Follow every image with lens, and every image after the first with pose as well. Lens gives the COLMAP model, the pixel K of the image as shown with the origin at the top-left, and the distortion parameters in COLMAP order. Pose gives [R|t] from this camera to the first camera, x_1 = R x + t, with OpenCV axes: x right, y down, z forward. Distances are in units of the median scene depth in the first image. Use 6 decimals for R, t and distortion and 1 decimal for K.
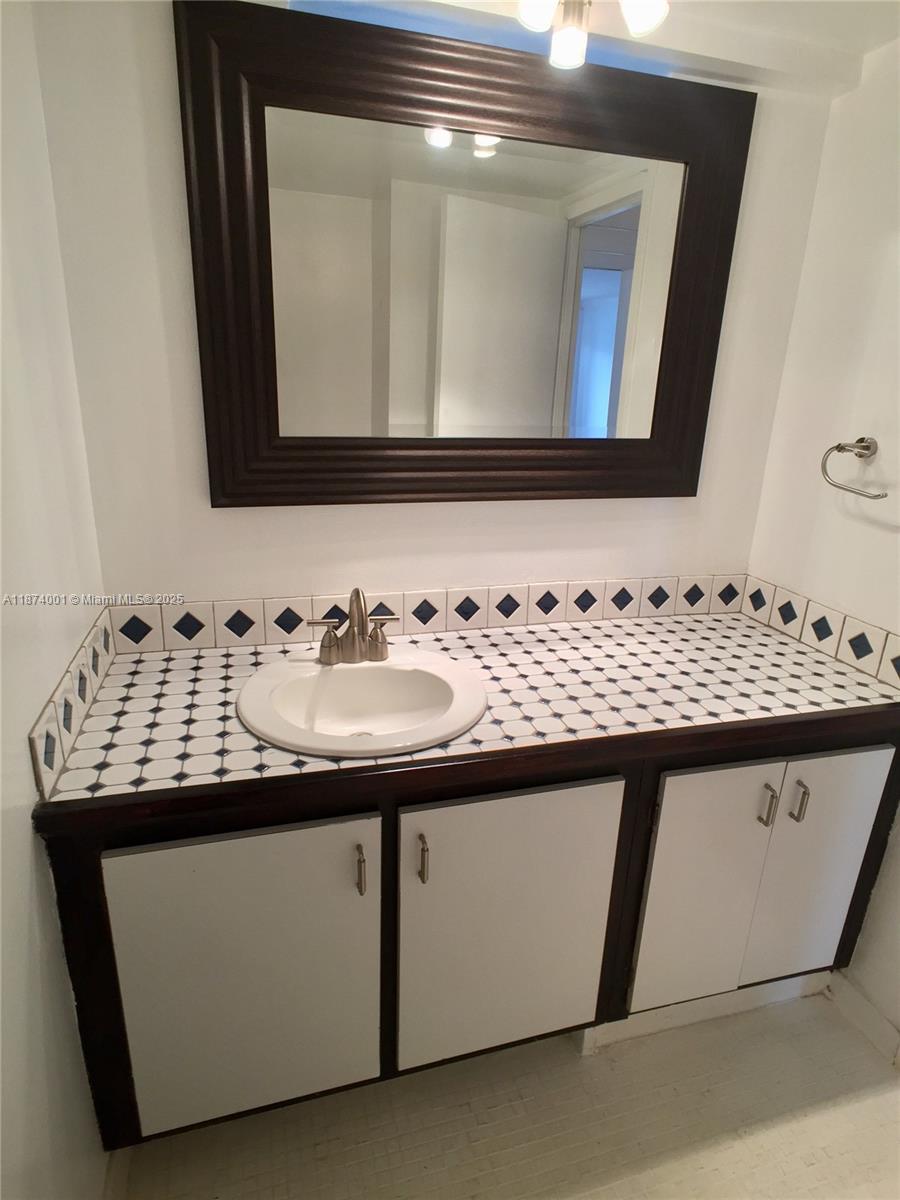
lens RADIAL K [[673.4, 0, 445.5], [0, 673.4, 597.0], [0, 0, 1]] dist [-0.008338, 0.003474]
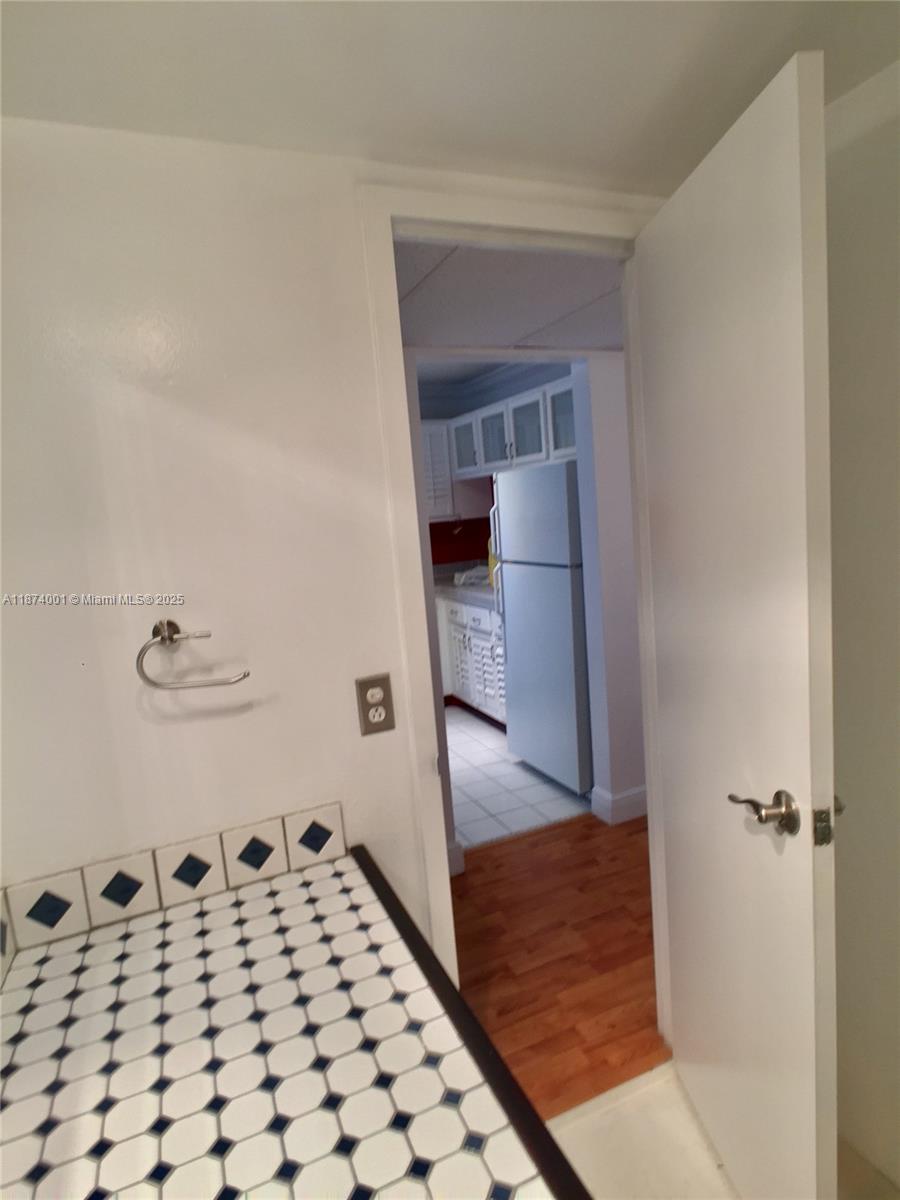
lens RADIAL K [[673.4, 0, 449.9], [0, 673.4, 596.2], [0, 0, 1]] dist [-0.008338, 0.003474]
pose [[-0.135731, -0.156091, 0.978372, -0.161182], [0.384658, 0.901742, 0.197230, -0.277642], [-0.913025, 0.403109, -0.062352, 0.711611]]
